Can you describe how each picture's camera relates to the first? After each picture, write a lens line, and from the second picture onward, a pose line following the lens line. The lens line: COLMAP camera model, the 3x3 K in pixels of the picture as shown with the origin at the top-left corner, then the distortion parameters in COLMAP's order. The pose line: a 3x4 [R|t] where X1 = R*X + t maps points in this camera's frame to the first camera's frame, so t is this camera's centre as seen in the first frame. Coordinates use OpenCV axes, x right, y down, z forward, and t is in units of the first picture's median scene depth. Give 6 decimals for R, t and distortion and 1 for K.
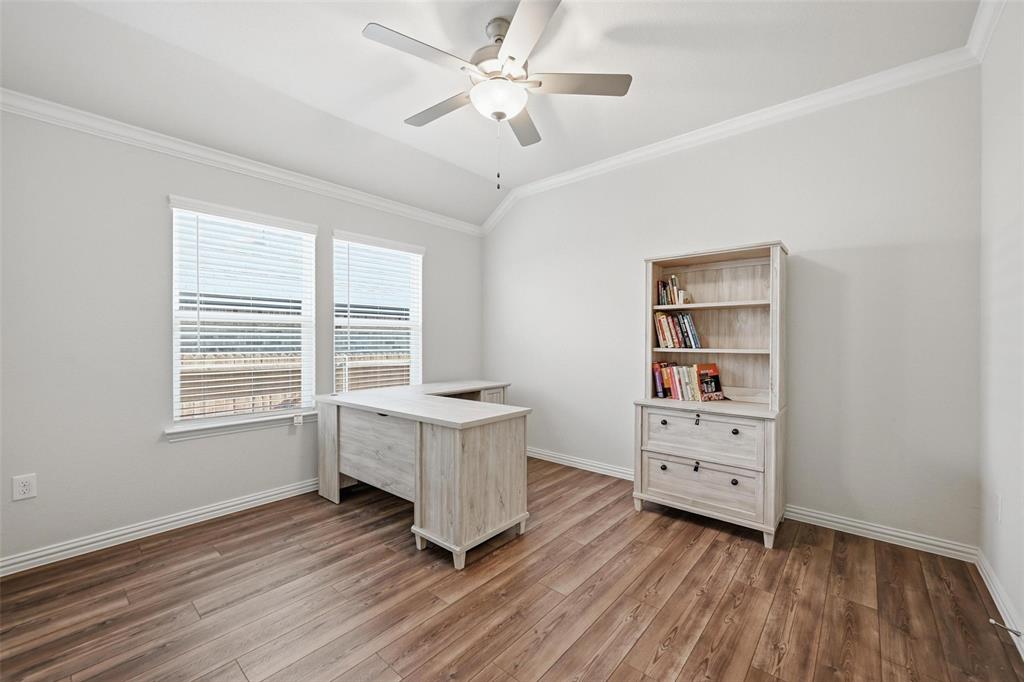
lens RADIAL K [[407.7, 0, 513.2], [0, 407.7, 344.1], [0, 0, 1]] dist [-0.002531, 0.000148]
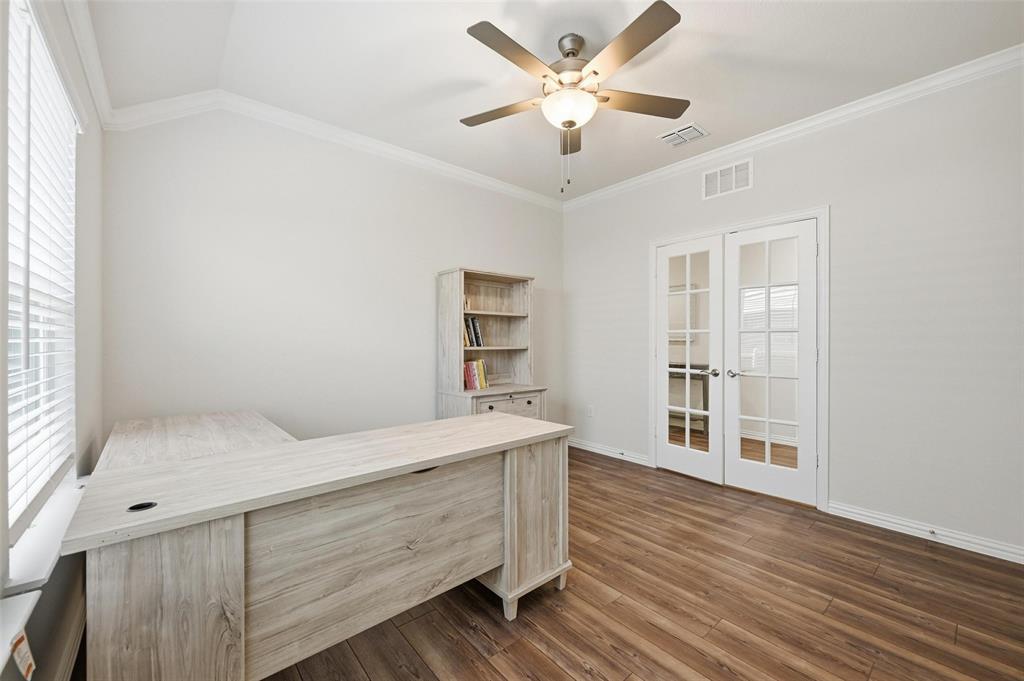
lens RADIAL K [[406.5, 0, 513.2], [0, 406.5, 338.4], [0, 0, 1]] dist [-0.002136, 0.000791]
pose [[0.151524, 0.002841, 0.988450, -1.004885], [0.008437, 0.999956, -0.004168, -0.011169], [-0.988418, 0.008971, 0.151493, 0.912067]]
